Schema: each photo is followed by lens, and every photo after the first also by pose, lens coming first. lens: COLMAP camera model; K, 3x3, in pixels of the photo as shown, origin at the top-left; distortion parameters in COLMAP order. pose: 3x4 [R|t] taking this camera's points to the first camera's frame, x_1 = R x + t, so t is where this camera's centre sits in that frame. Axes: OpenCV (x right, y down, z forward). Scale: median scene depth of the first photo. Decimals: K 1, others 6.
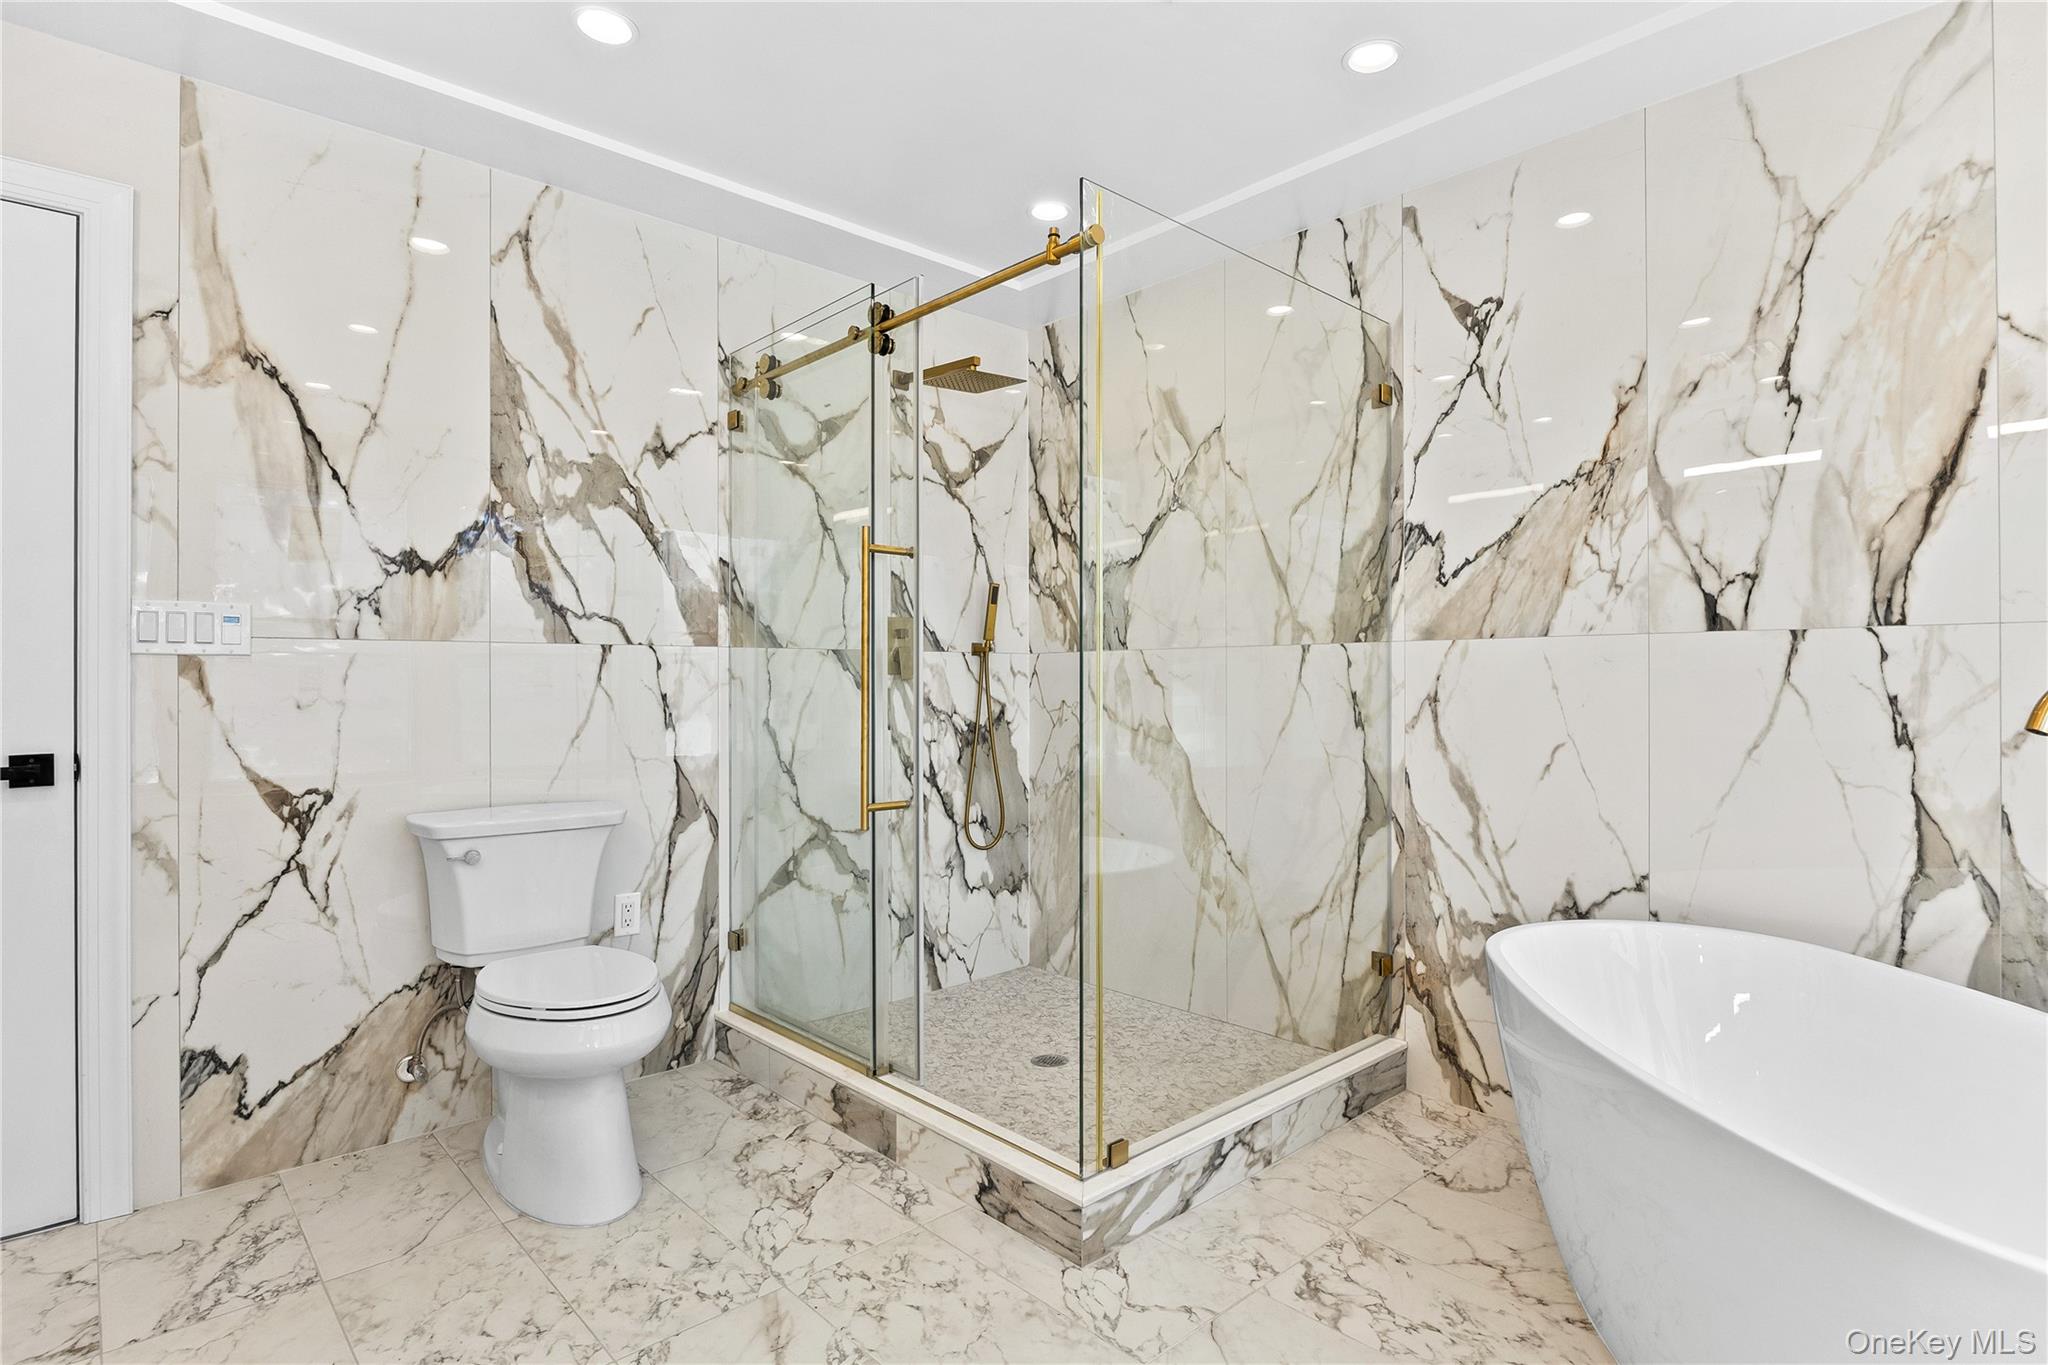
lens RADIAL K [[1022.6, 0, 1029.9], [0, 1022.6, 678.7], [0, 0, 1]] dist [-0.005995, -0.001656]
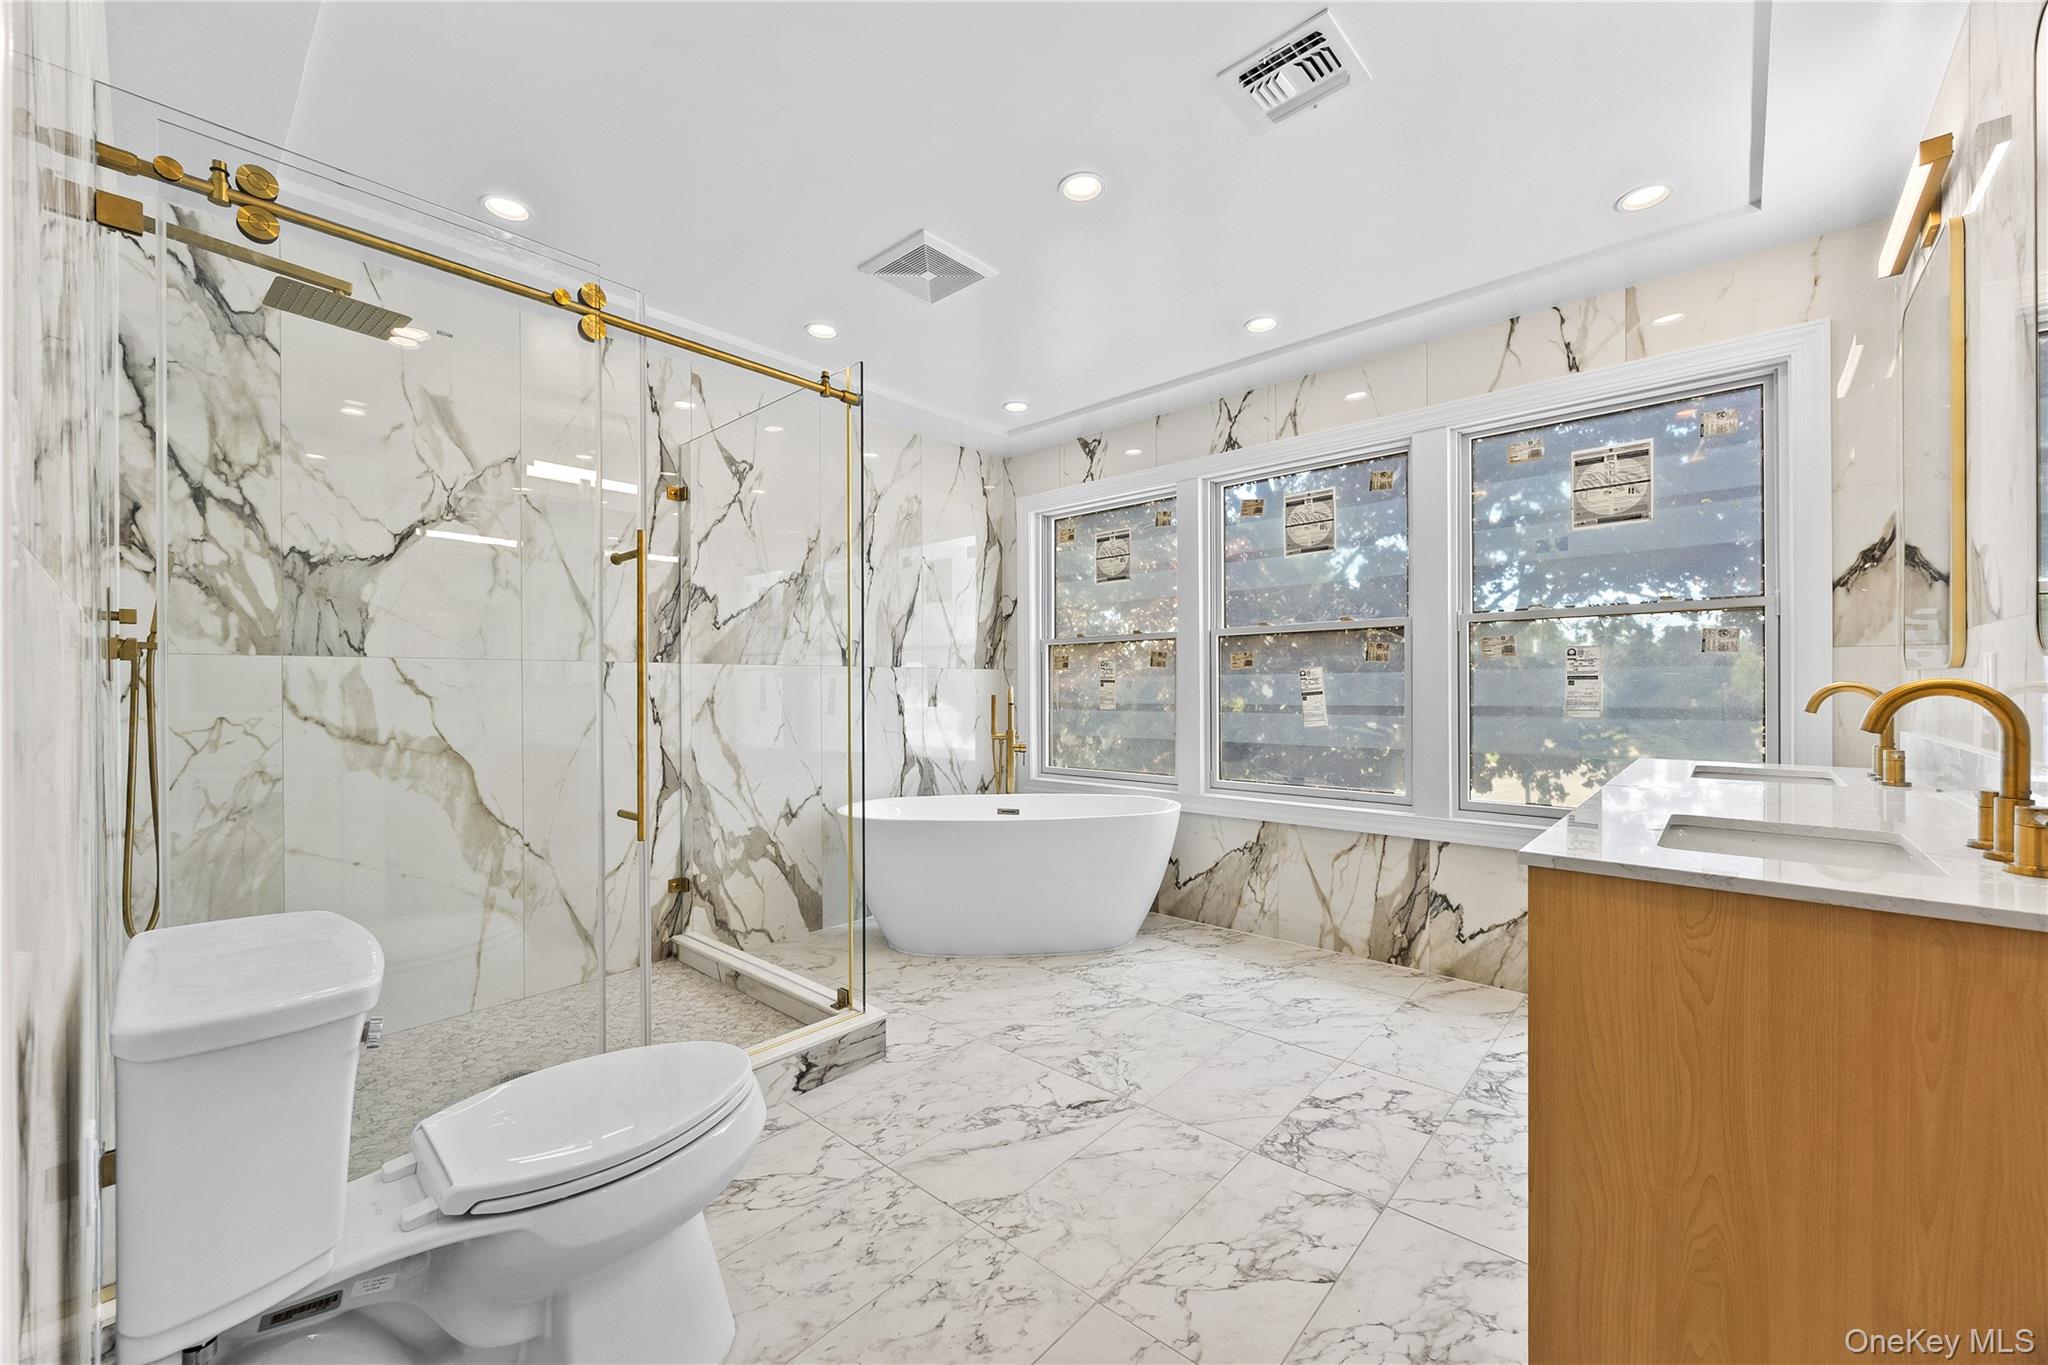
lens RADIAL K [[800.6, 0, 1030.6], [0, 800.6, 688.7], [0, 0, 1]] dist [-0.002399, 0.000018]
pose [[-0.087901, 0.001928, 0.996127, -0.846896], [0.003378, 0.999993, -0.001637, 0.004011], [-0.996123, 0.003221, -0.087907, 0.615728]]
